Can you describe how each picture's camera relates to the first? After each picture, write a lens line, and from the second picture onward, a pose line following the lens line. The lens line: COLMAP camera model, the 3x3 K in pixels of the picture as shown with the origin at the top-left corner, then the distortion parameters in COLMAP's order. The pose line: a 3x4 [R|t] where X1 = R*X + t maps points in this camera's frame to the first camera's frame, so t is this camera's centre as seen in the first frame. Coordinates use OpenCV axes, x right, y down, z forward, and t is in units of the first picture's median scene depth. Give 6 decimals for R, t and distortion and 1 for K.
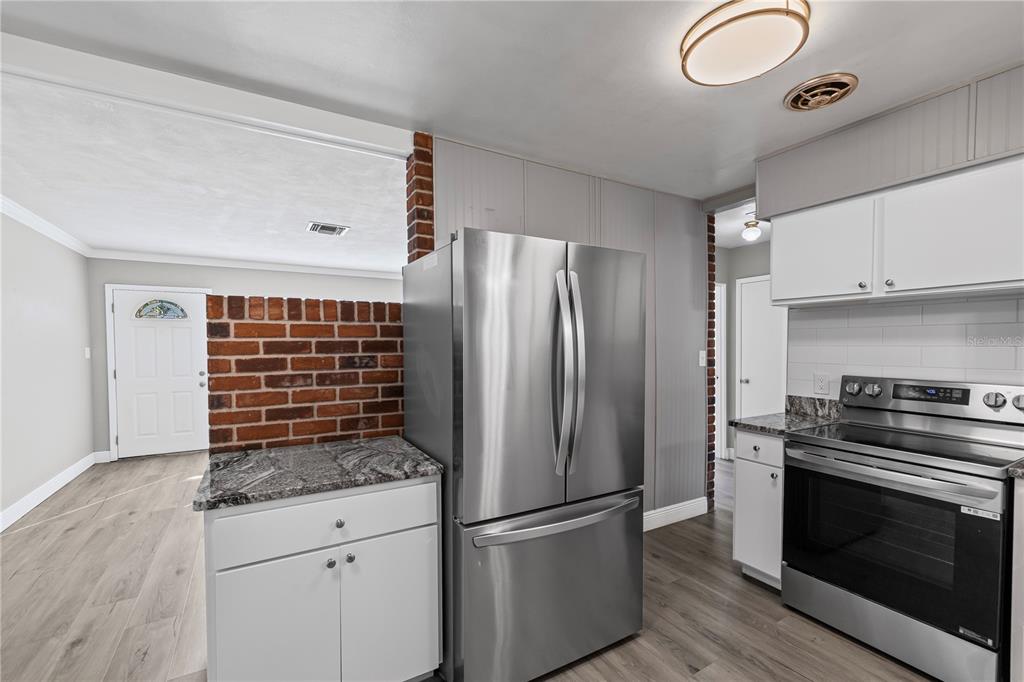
lens RADIAL K [[436.5, 0, 503.8], [0, 436.5, 358.5], [0, 0, 1]] dist [0.002391, 0.000571]
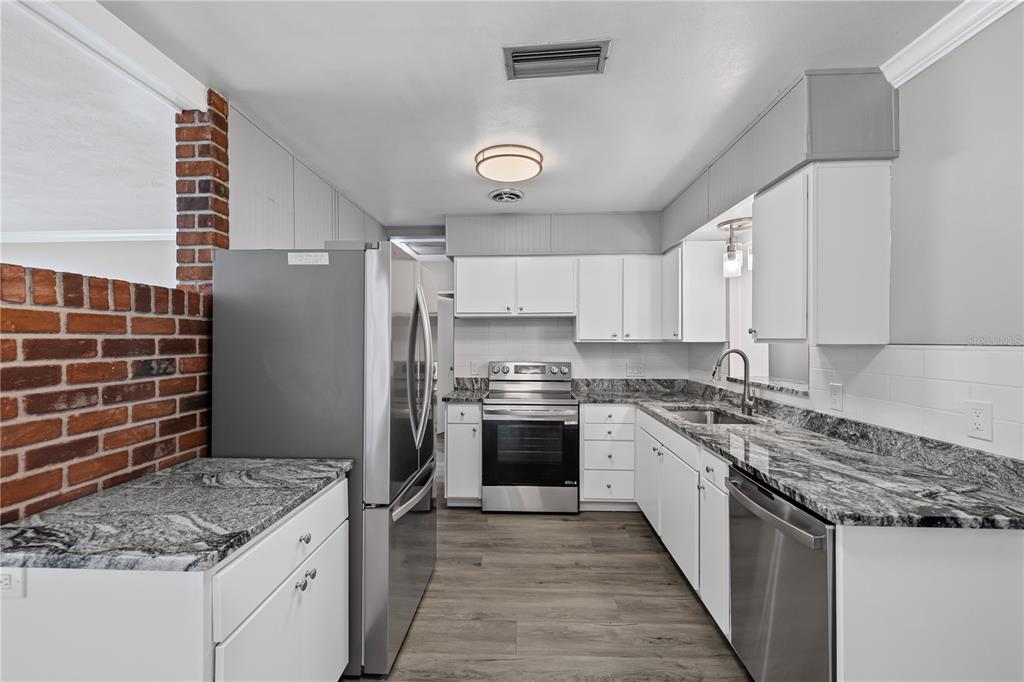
lens RADIAL K [[436.5, 0, 503.4], [0, 436.5, 342.5], [0, 0, 1]] dist [0.002391, 0.000571]
pose [[0.537154, -0.001049, 0.843484, -0.662954], [0.029726, 0.999402, -0.017687, -0.003805], [-0.842960, 0.034574, 0.536863, 0.104293]]
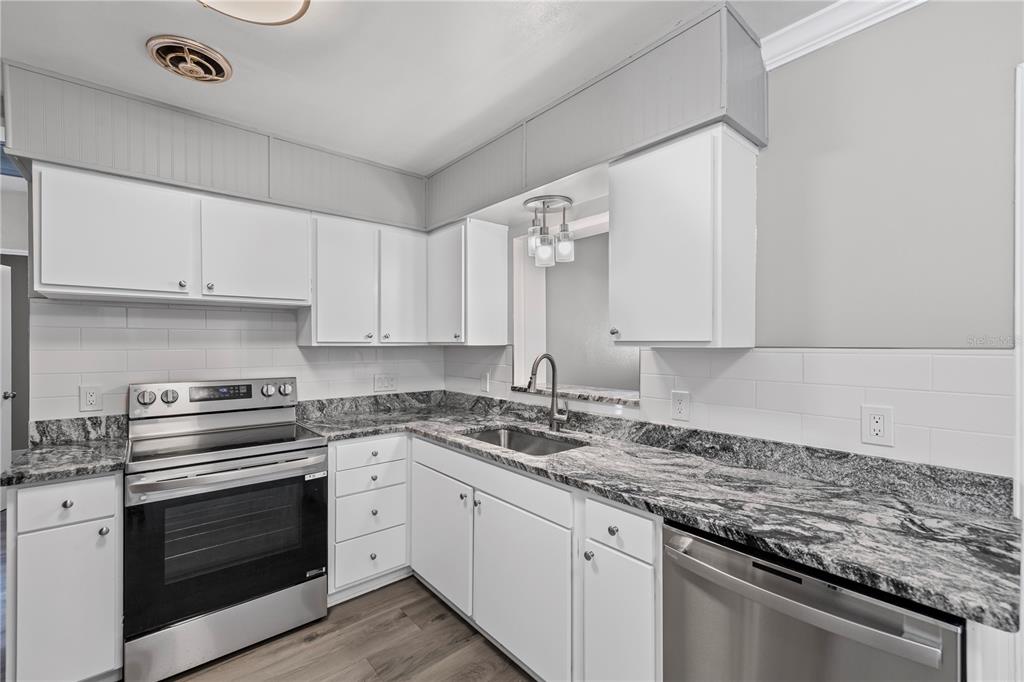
lens RADIAL K [[436.5, 0, 508.2], [0, 436.5, 345.7], [0, 0, 1]] dist [0.002391, 0.000571]
pose [[-0.183808, -0.001329, 0.982961, -0.233794], [0.037063, 0.999279, 0.008281, -0.019350], [-0.982263, 0.037953, -0.183626, 0.511812]]
